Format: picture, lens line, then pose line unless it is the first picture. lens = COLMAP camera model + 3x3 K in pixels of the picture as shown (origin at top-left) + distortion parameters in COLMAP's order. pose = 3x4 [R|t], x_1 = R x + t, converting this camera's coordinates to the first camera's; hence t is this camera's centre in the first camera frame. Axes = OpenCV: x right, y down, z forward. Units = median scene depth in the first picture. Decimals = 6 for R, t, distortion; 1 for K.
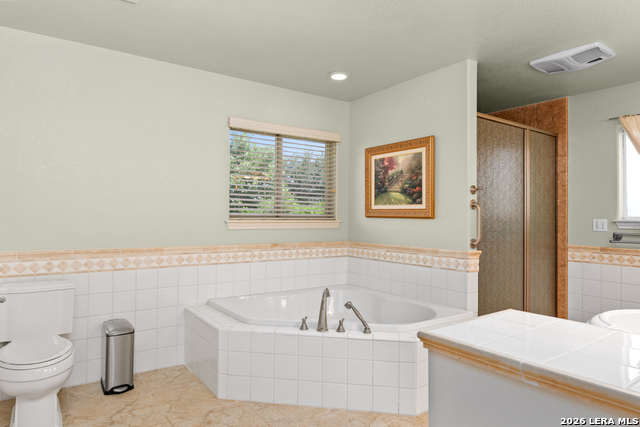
lens RADIAL K [[400.0, 0, 316.4], [0, 400.0, 211.2], [0, 0, 1]] dist [-0.003149, 0.001266]
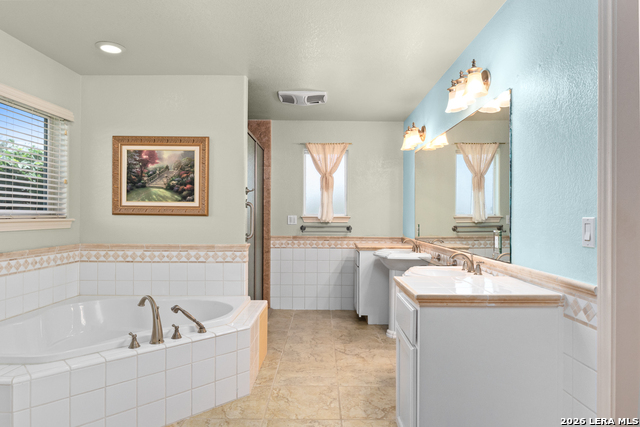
lens RADIAL K [[400.0, 0, 316.3], [0, 400.0, 214.4], [0, 0, 1]] dist [-0.003149, 0.001266]
pose [[0.579106, -0.002957, 0.815247, -0.354759], [-0.012508, 0.999843, 0.012512, -0.002096], [-0.815157, -0.017443, 0.578978, 0.139781]]
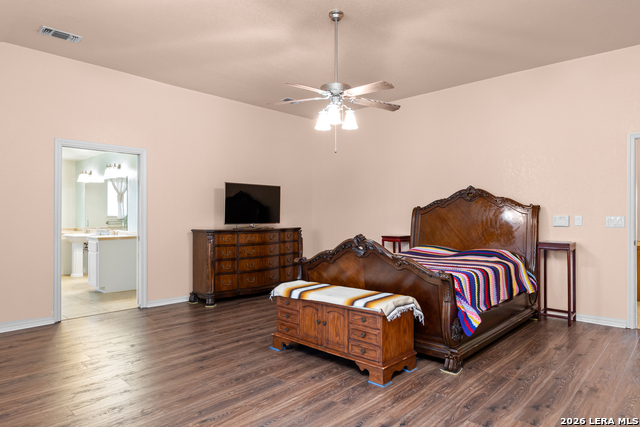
lens RADIAL K [[400.0, 0, 320.6], [0, 400.0, 213.6], [0, 0, 1]] dist [-0.003149, 0.001266]
pose [[-0.208409, -0.001345, 0.978041, -1.724668], [-0.013636, 0.999906, -0.001530, -0.014394], [-0.977947, -0.013655, -0.208408, -0.248633]]
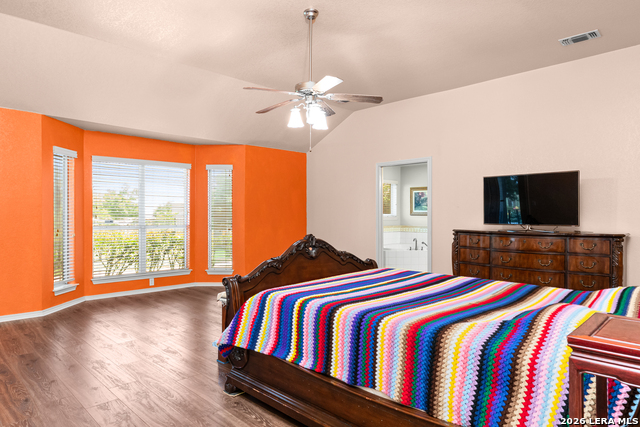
lens RADIAL K [[400.0, 0, 320.0], [0, 400.0, 215.0], [0, 0, 1]] dist [-0.003149, 0.001266]
pose [[0.982441, -0.005671, 0.186485, -0.951453], [0.003454, 0.999919, 0.012211, -0.020891], [-0.186539, -0.011353, 0.982382, -1.427267]]
